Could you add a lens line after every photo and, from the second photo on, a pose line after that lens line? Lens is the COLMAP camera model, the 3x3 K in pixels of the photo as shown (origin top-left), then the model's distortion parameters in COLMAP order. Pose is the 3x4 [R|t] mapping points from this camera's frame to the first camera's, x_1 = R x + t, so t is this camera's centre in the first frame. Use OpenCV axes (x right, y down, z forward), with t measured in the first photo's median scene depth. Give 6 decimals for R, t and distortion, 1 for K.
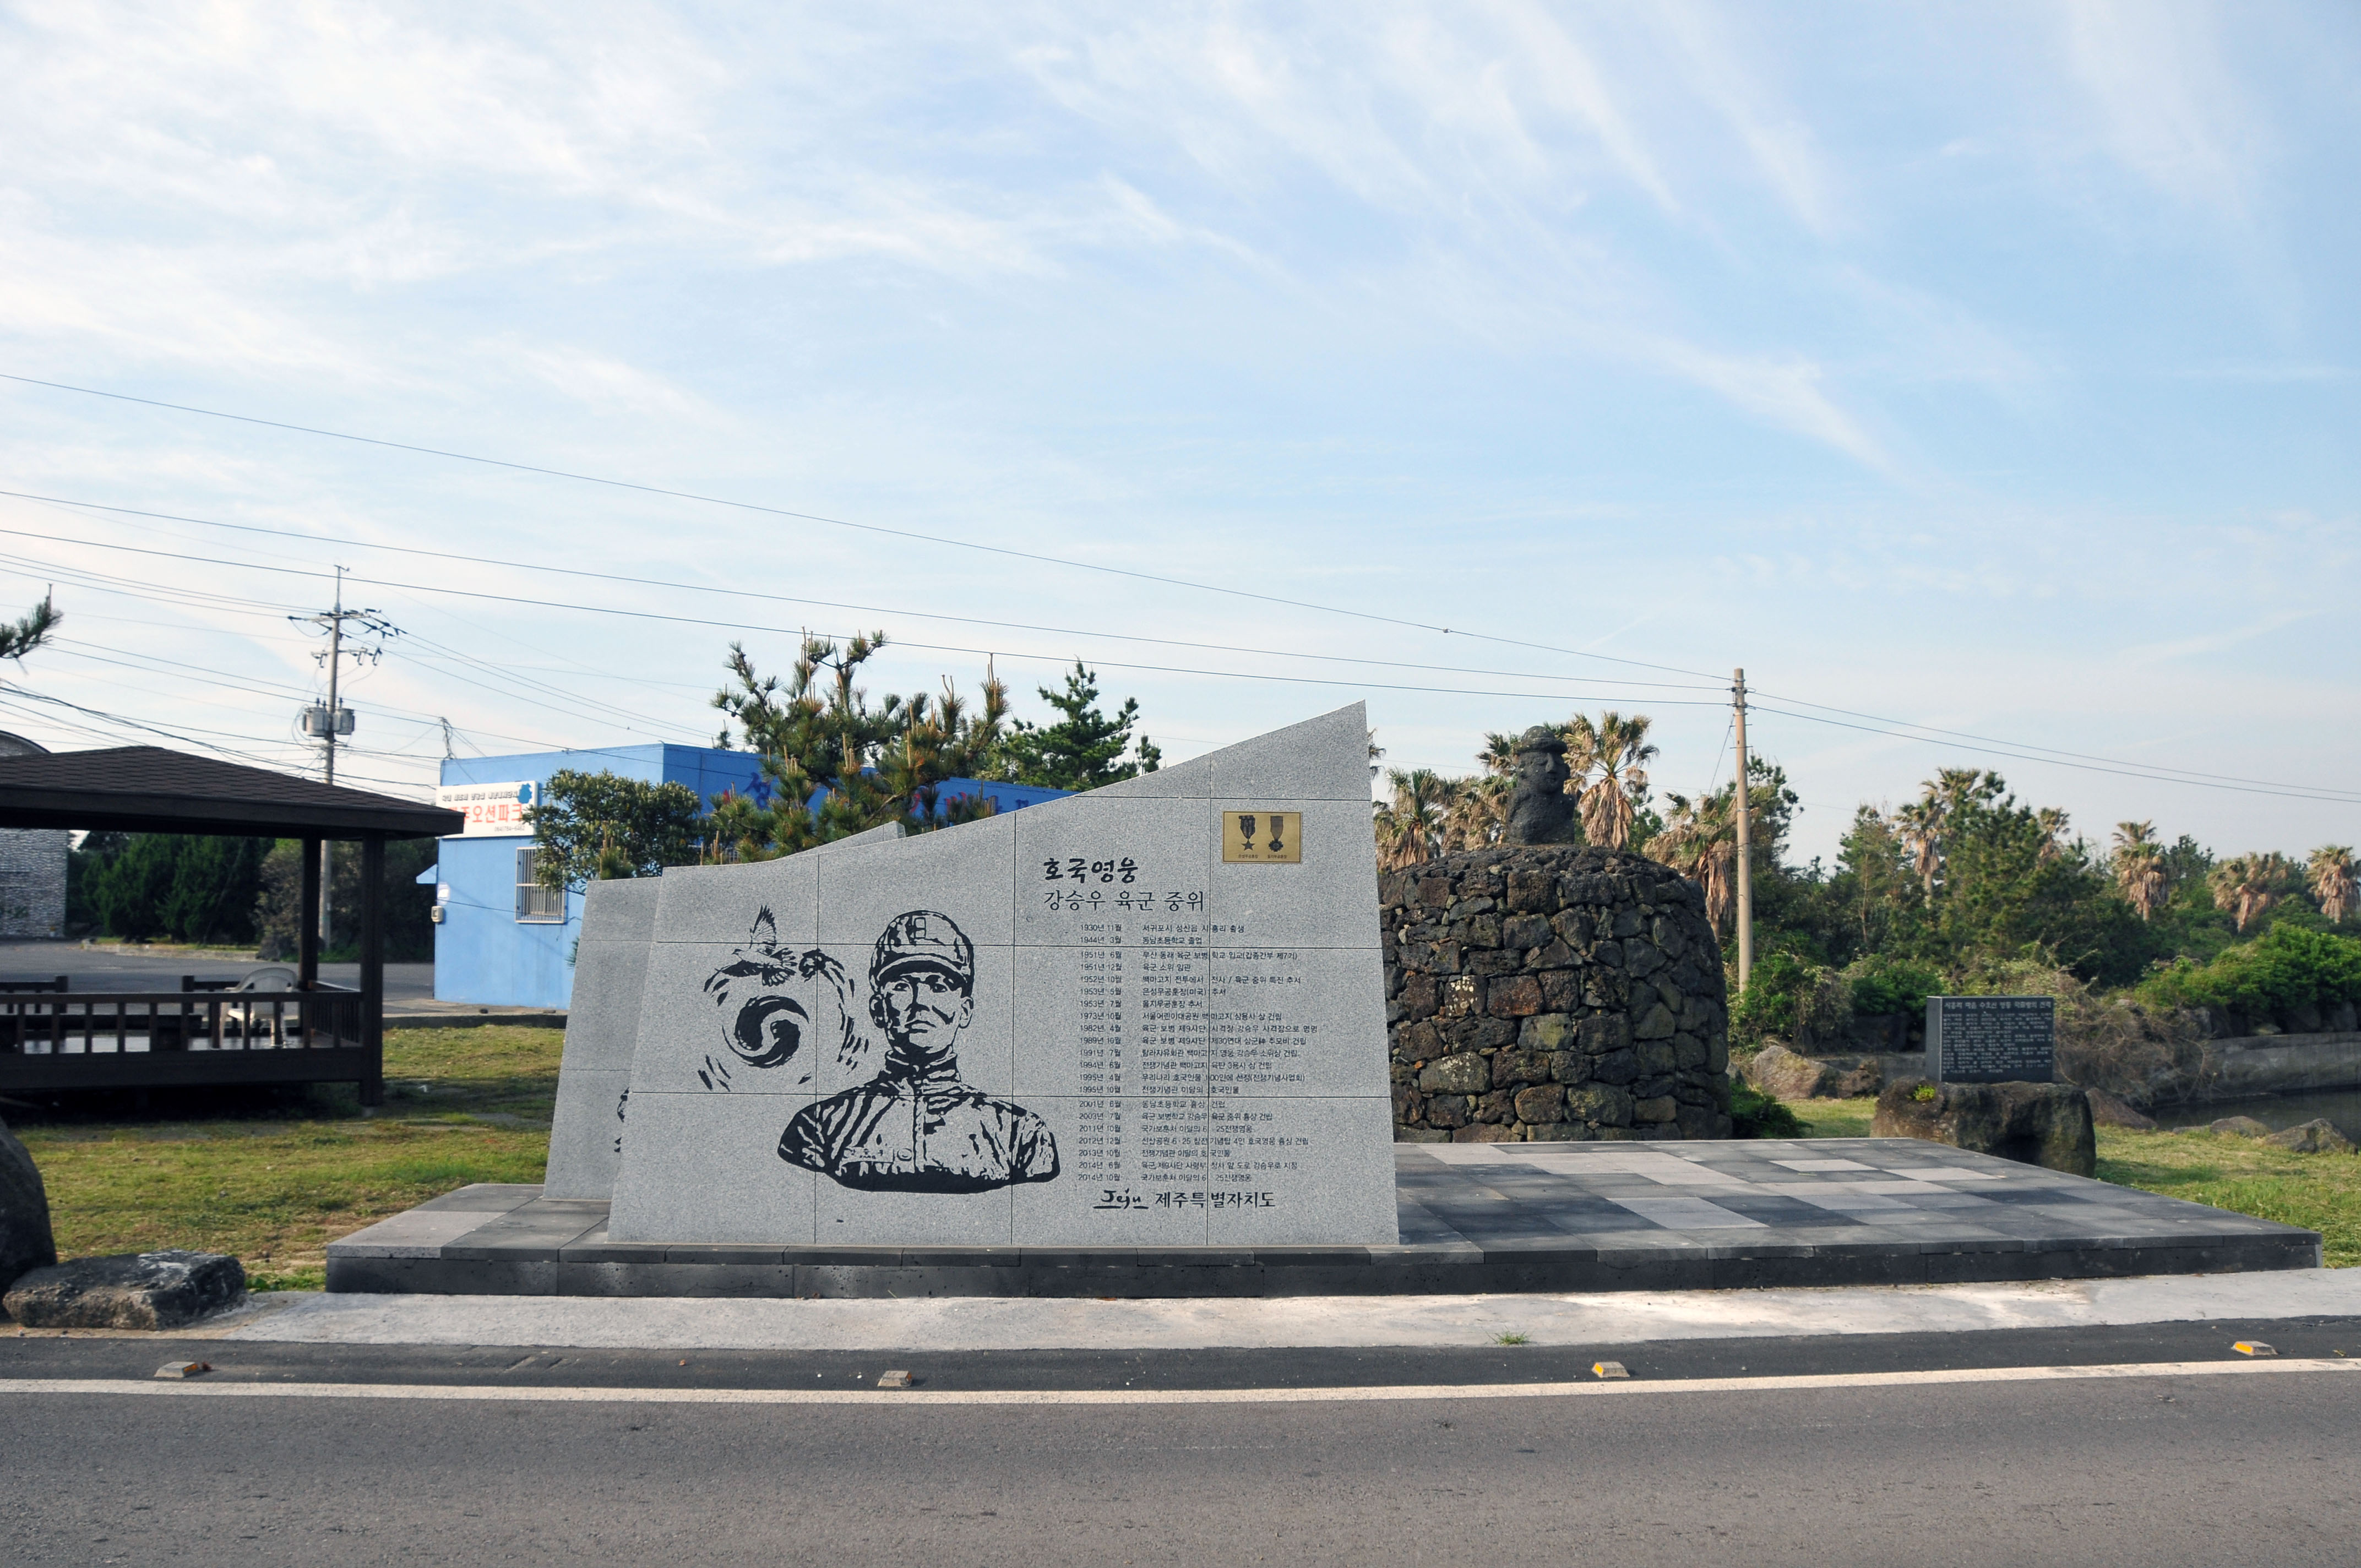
lens RADIAL K [[1796.4, 0, 1144.7], [0, 1796.4, 859.0], [0, 0, 1]] dist [-0.163565, 0.115563]
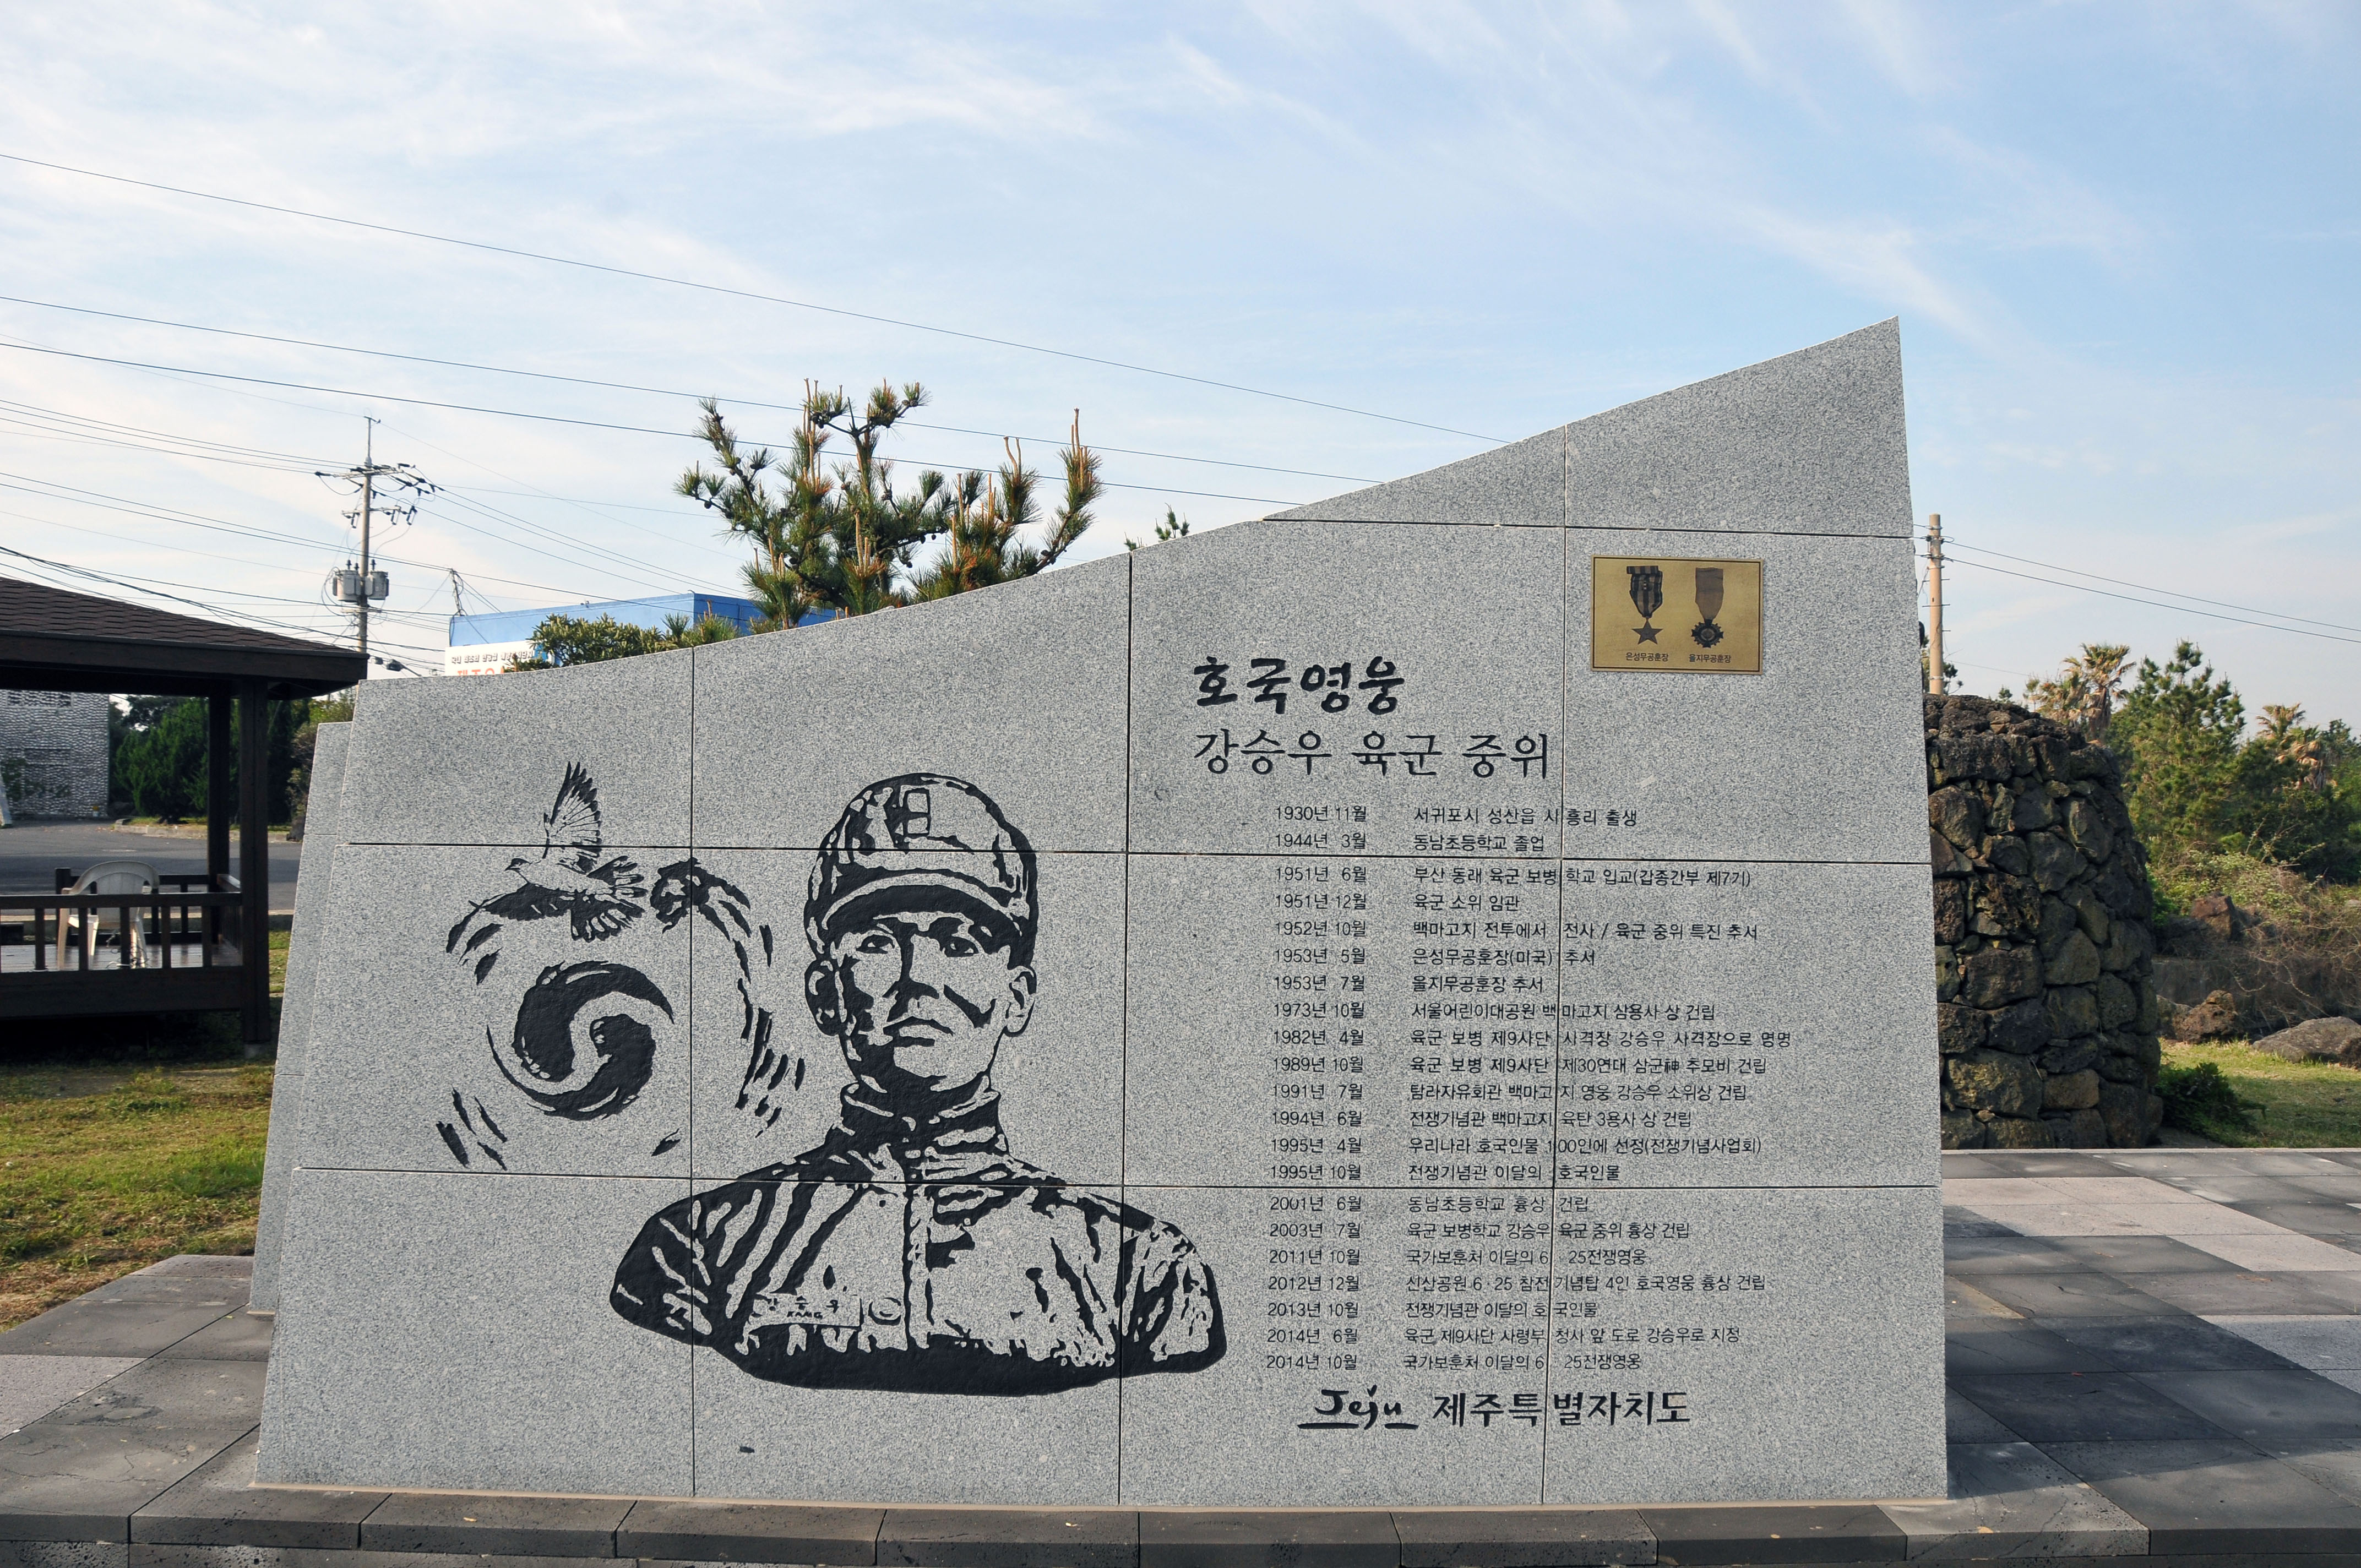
lens RADIAL K [[1796.4, 0, 1144.7], [0, 1796.4, 859.0], [0, 0, 1]] dist [-0.163565, 0.115563]
pose [[0.998959, 0.006085, -0.045210, -0.047651], [-0.003021, 0.997713, 0.067529, 0.019416], [0.045517, -0.067322, 0.996693, 0.548160]]
